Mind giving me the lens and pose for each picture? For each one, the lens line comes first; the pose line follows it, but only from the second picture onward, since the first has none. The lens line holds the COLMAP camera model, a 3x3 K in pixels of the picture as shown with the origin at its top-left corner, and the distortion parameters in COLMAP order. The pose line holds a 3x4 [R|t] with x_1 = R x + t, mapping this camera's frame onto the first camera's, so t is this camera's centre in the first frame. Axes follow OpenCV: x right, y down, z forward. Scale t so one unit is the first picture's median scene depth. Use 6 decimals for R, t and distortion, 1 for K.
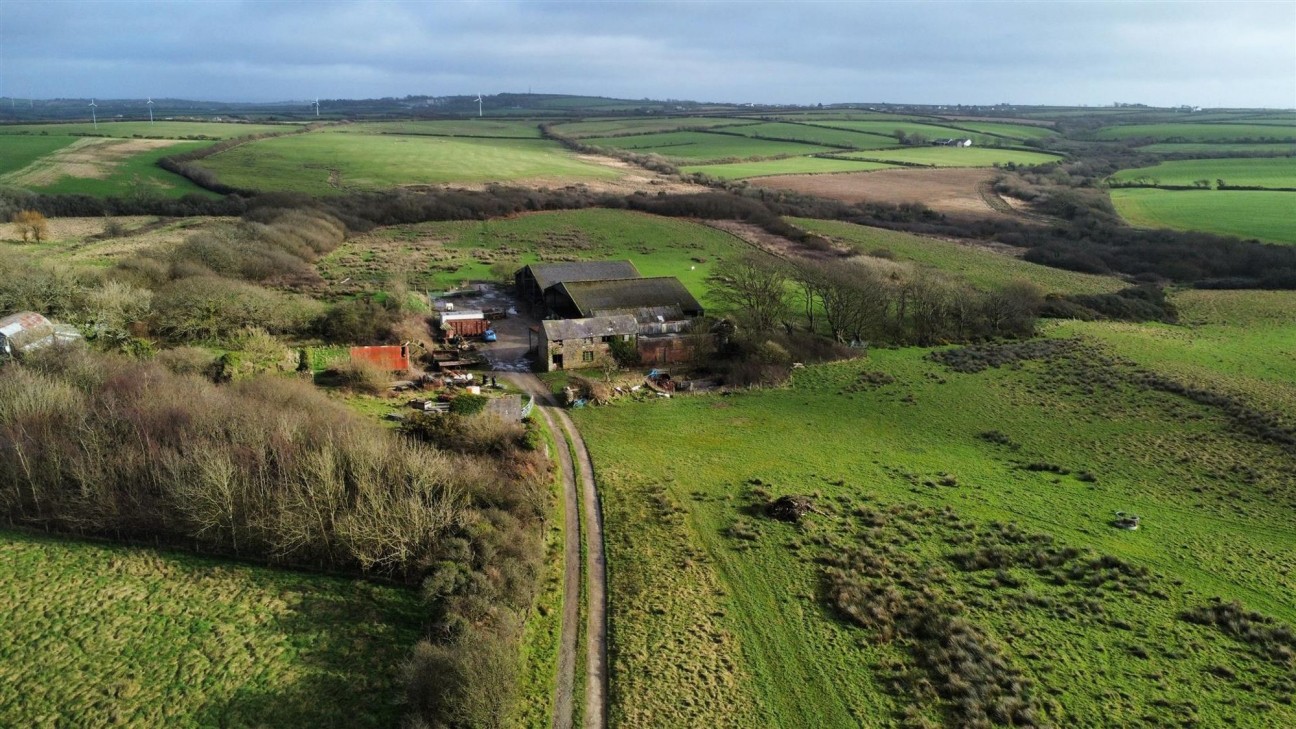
lens RADIAL K [[968.4, 0, 648.0], [0, 968.4, 364.5], [0, 0, 1]] dist [-0.000162, -0.004601]
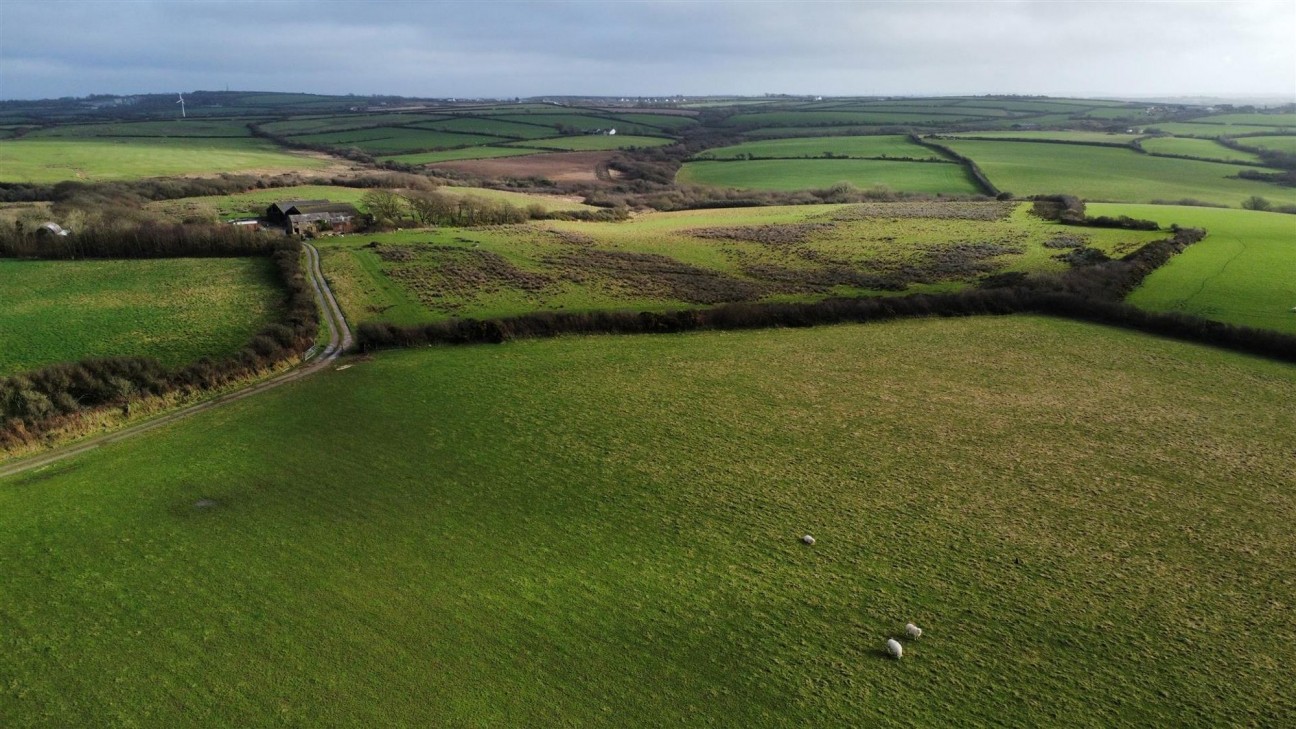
lens RADIAL K [[968.4, 0, 648.0], [0, 968.4, 364.5], [0, 0, 1]] dist [-0.000162, -0.004601]
pose [[0.960226, -0.088040, 0.264979, 0.012436], [0.085684, 0.996112, 0.020463, 0.055421], [-0.265751, 0.003056, 0.964037, -0.245180]]
